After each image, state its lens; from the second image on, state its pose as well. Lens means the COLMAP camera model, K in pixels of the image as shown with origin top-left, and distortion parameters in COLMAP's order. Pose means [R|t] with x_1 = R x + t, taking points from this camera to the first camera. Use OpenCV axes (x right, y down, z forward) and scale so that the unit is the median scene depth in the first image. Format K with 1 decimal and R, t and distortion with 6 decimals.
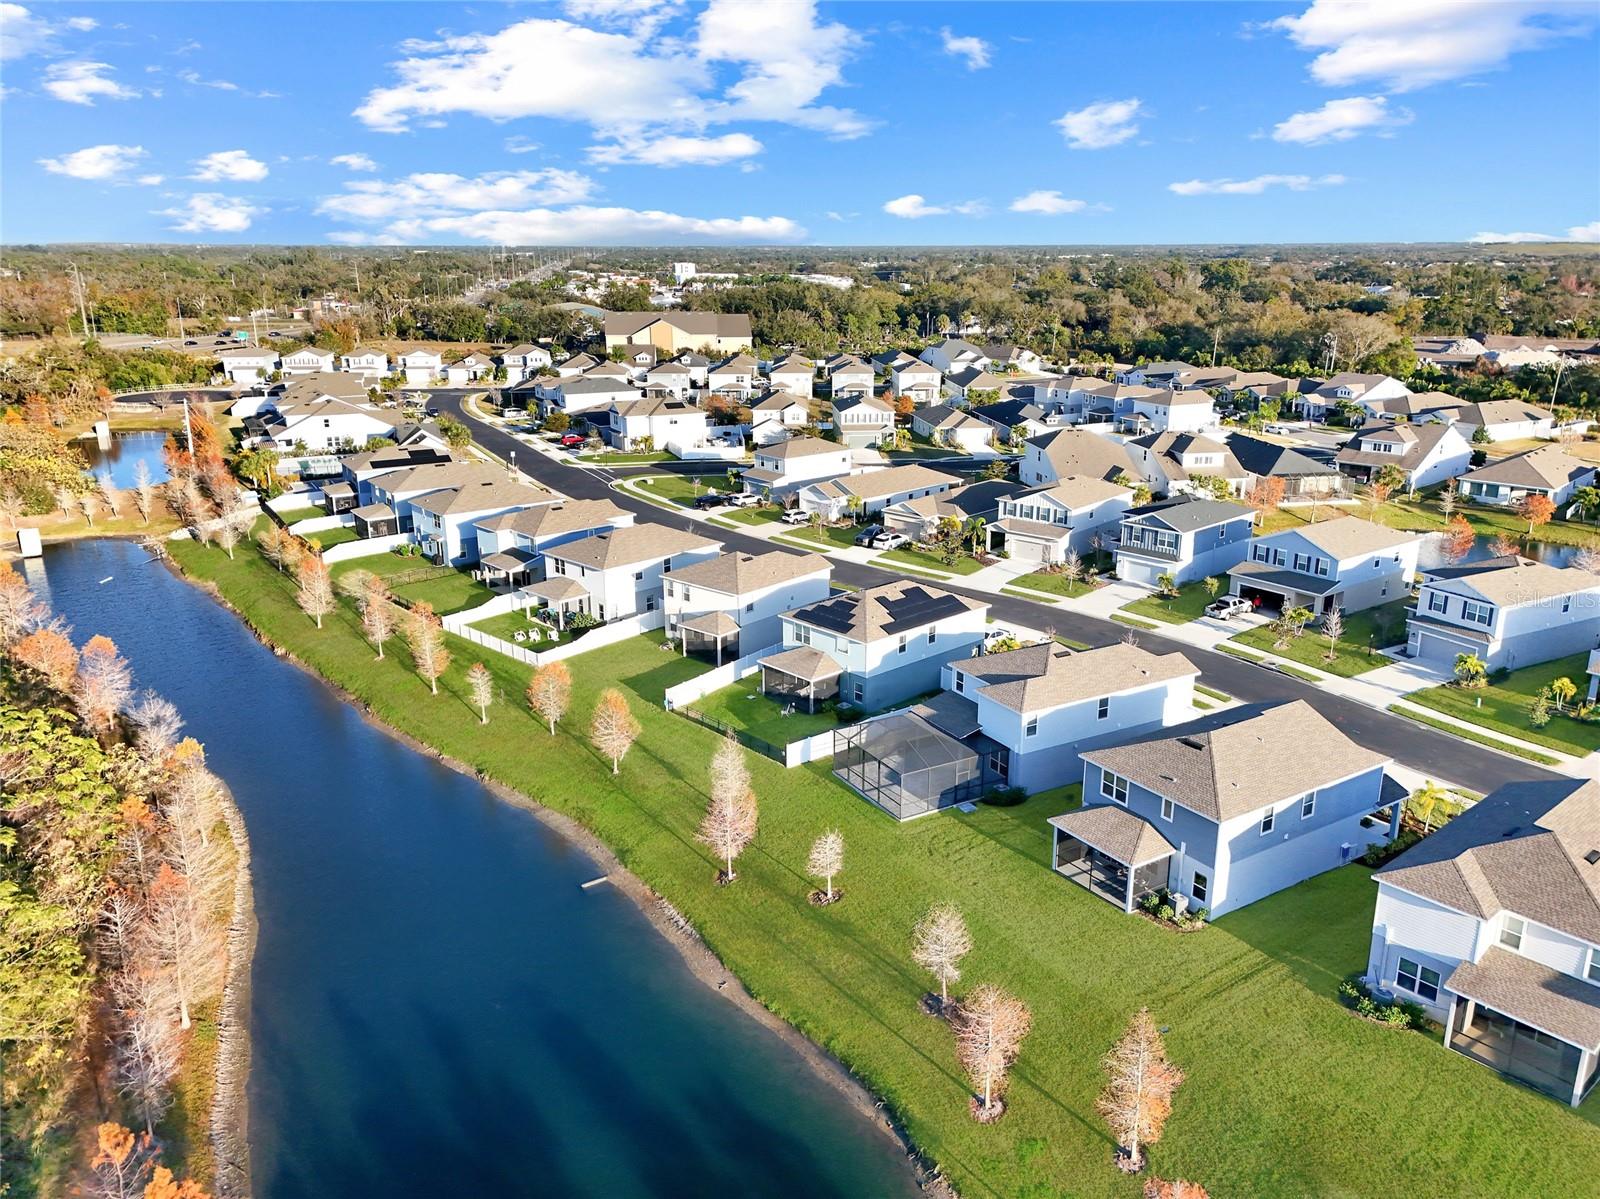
lens RADIAL K [[1192.0, 0, 800.0], [0, 1192.0, 599.5], [0, 0, 1]] dist [0.075891, -0.068983]
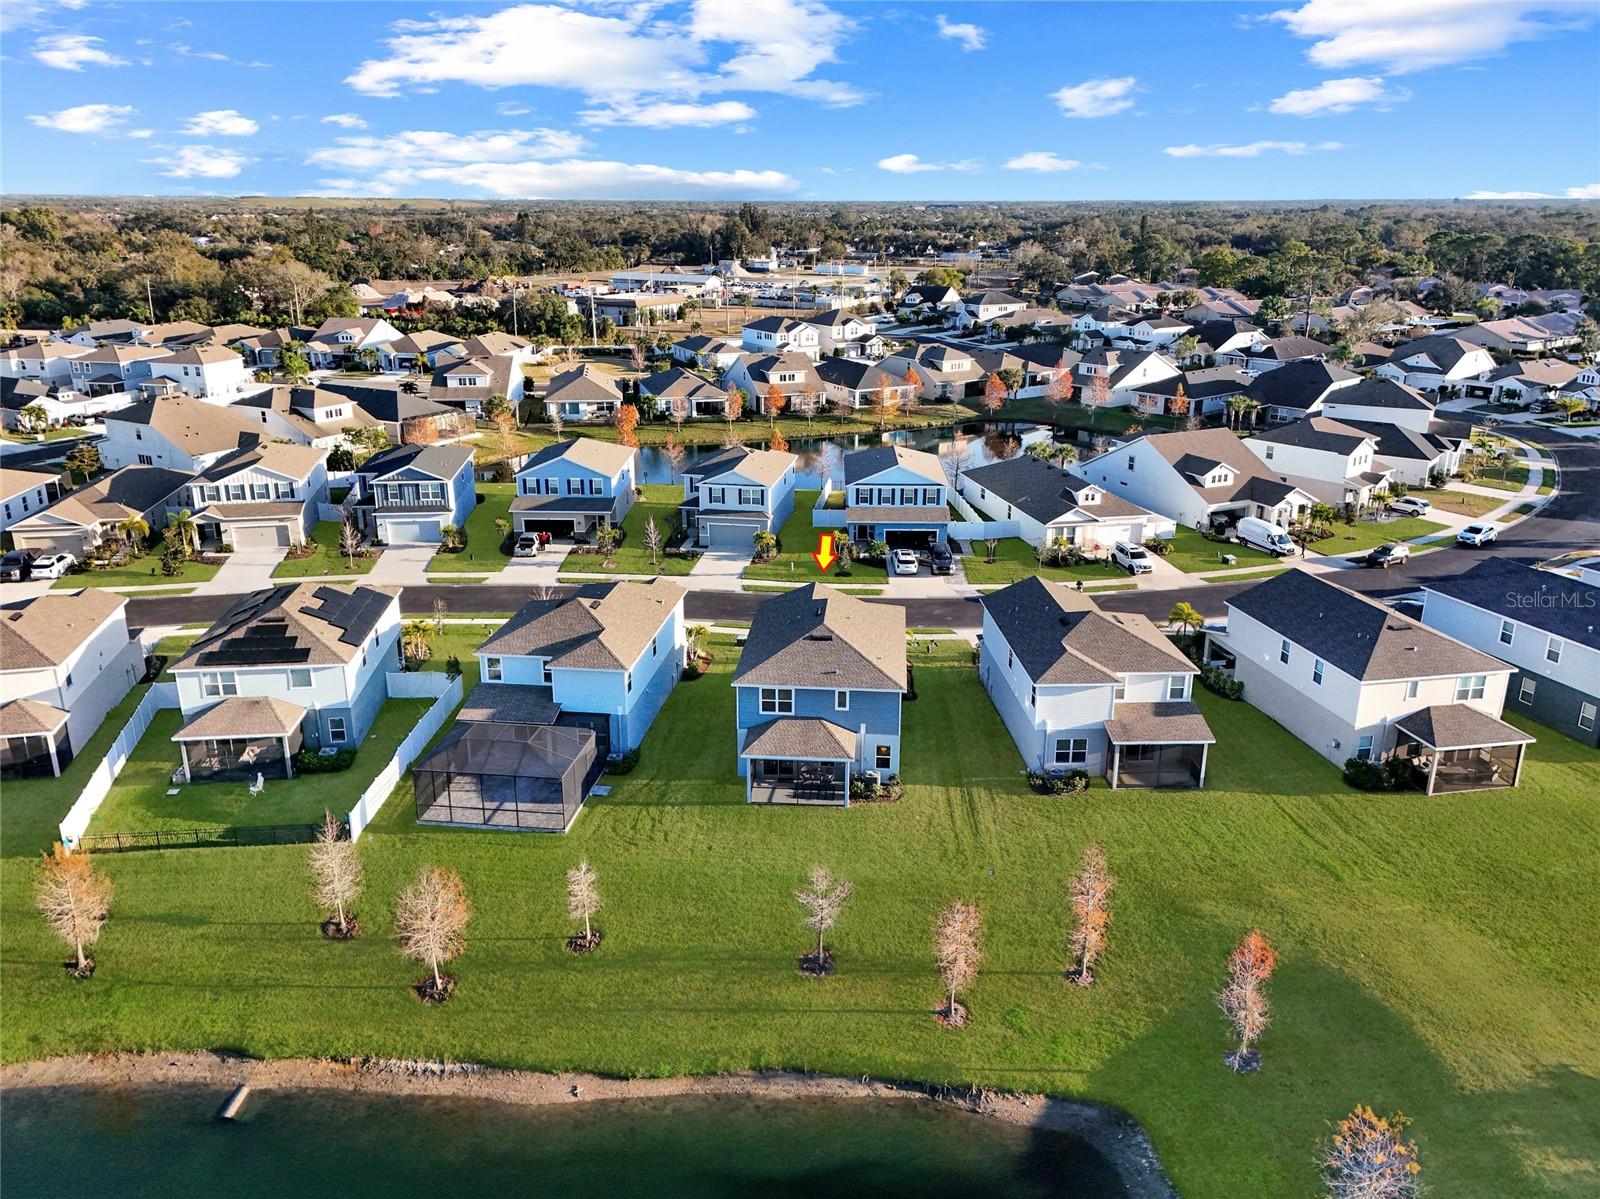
lens RADIAL K [[1196.7, 0, 800.0], [0, 1196.7, 599.5], [0, 0, 1]] dist [0.099806, -0.123442]
pose [[0.600274, -0.248513, 0.760205, -0.275840], [0.223677, 0.964736, 0.138755, -0.036640], [-0.767880, 0.086750, 0.634693, 0.196576]]
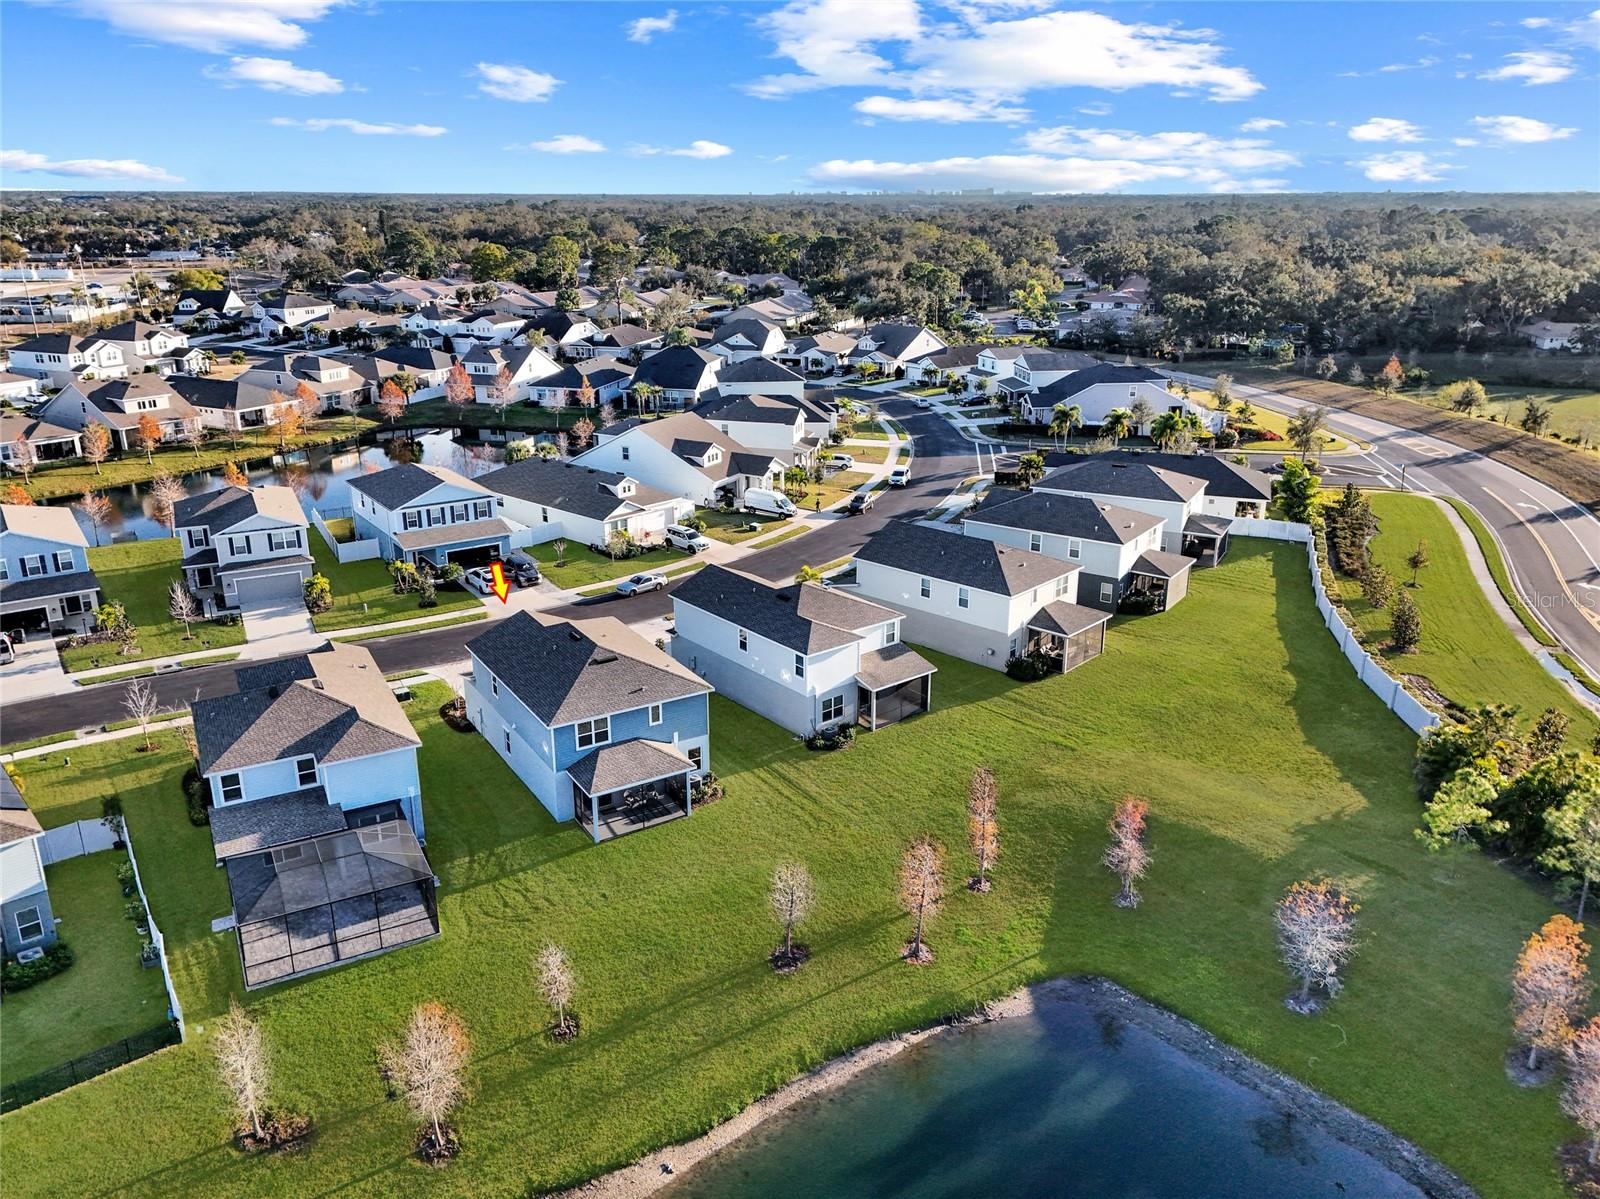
lens RADIAL K [[1196.7, 0, 800.0], [0, 1196.7, 599.5], [0, 0, 1]] dist [0.099806, -0.123442]
pose [[0.011040, -0.317527, 0.948185, -0.364027], [0.284786, 0.909971, 0.301414, -0.109358], [-0.958527, 0.266703, 0.100473, 0.416336]]
